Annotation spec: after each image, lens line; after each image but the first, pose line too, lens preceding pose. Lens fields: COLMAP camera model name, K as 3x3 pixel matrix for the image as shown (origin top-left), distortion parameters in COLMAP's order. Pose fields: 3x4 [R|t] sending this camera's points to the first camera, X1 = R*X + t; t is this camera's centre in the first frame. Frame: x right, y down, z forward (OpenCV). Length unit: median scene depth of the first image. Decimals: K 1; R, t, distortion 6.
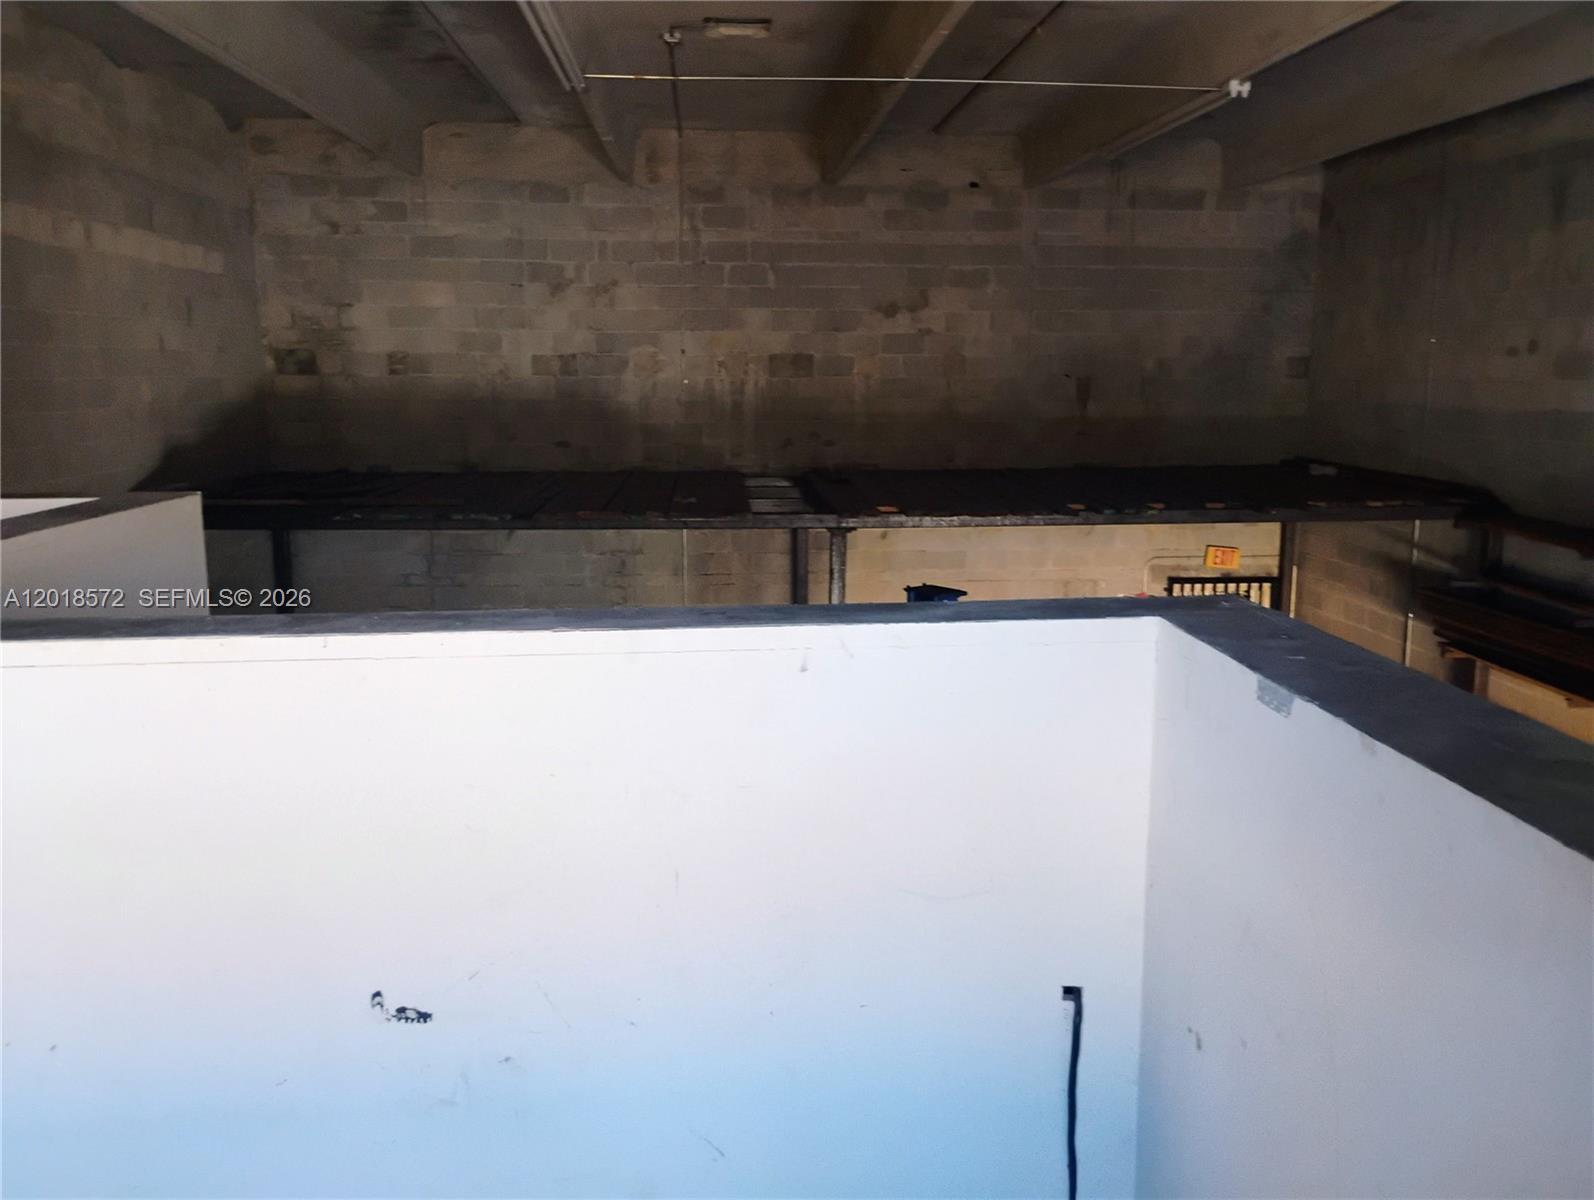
lens RADIAL K [[1316.1, 0, 797.0], [0, 1316.1, 600.0], [0, 0, 1]] dist [0.055278, -0.066943]
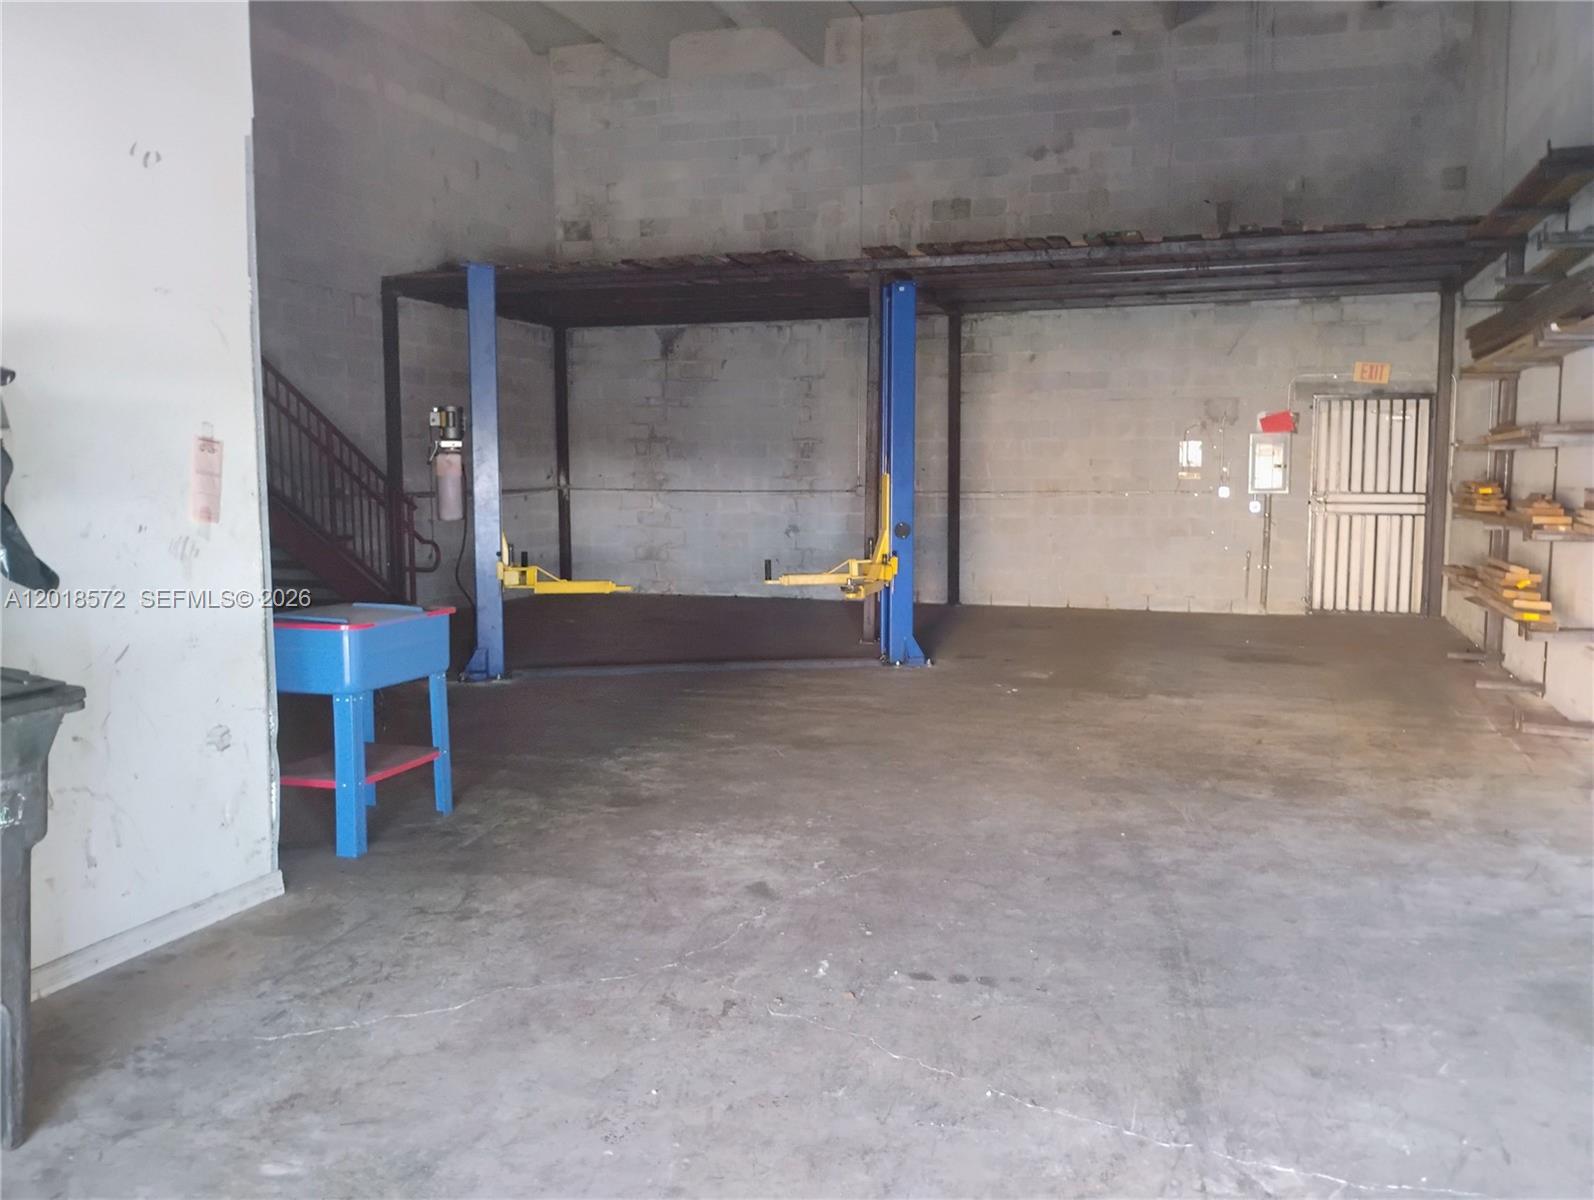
lens RADIAL K [[1314.3, 0, 801.7], [0, 1314.3, 595.3], [0, 0, 1]] dist [0.063299, -0.076973]
pose [[0.922512, 0.036814, -0.384208, 0.335162], [-0.065762, 0.995877, -0.062477, 0.241486], [0.380324, 0.082902, 0.921130, -0.084526]]
